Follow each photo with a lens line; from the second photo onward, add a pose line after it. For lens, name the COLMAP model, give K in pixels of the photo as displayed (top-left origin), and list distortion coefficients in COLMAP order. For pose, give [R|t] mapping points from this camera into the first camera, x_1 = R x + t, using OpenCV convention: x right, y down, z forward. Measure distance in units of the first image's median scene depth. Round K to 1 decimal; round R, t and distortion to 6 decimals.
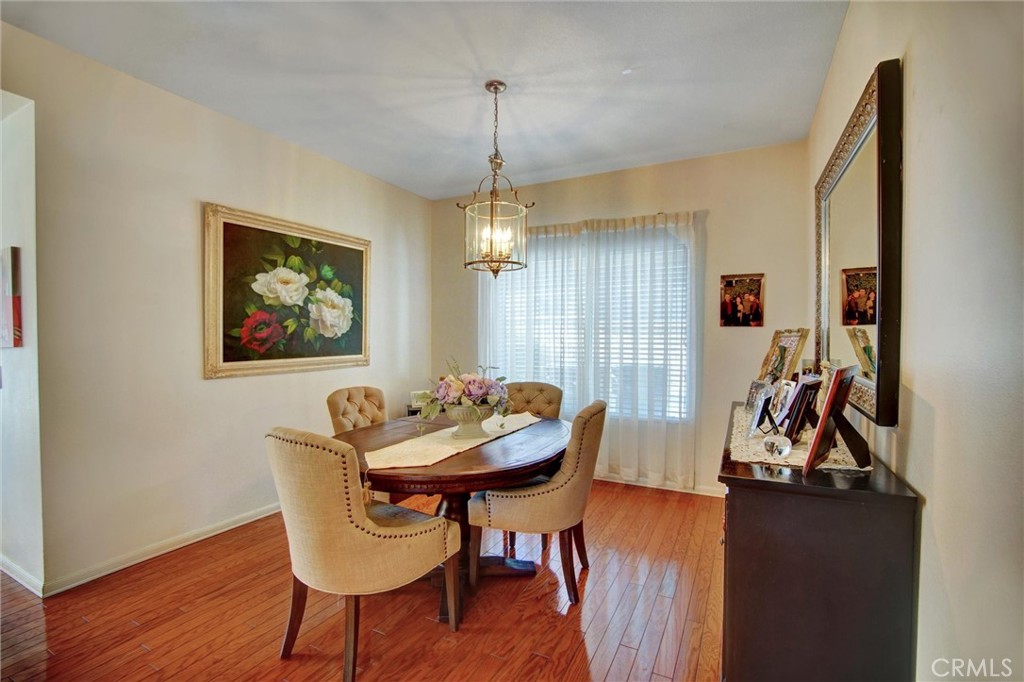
lens RADIAL K [[457.7, 0, 515.5], [0, 457.7, 341.0], [0, 0, 1]] dist [-0.040101, 0.008301]
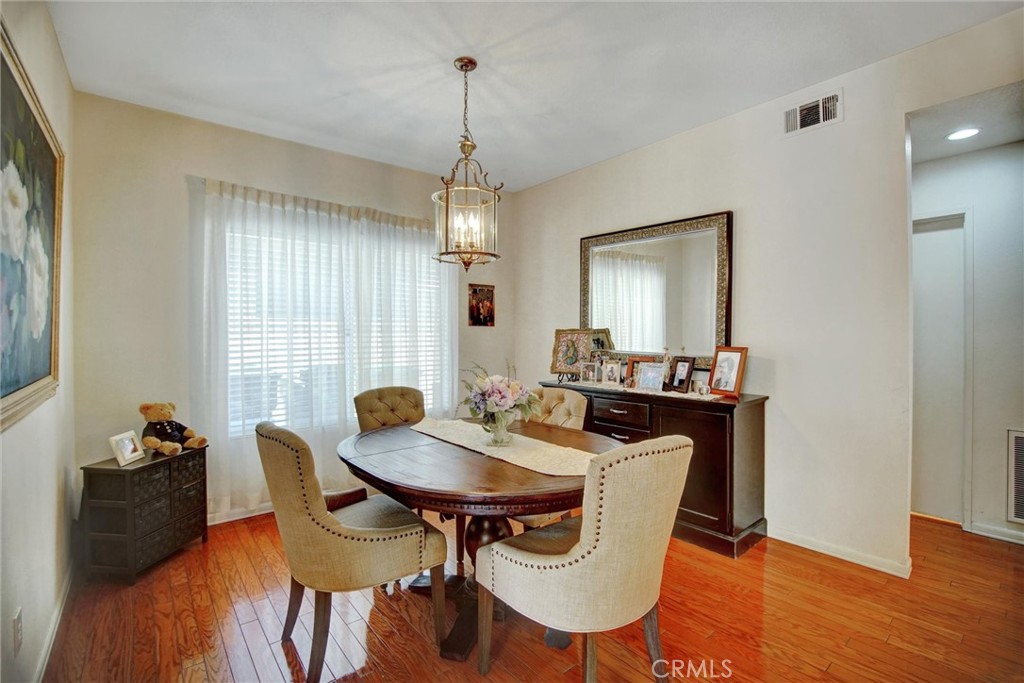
lens RADIAL K [[457.7, 0, 515.5], [0, 457.7, 341.5], [0, 0, 1]] dist [-0.040101, 0.008301]
pose [[0.406313, -0.015531, 0.913602, -0.625747], [0.010441, 0.999869, 0.012354, -0.003354], [-0.913674, 0.004520, 0.406422, 0.391647]]
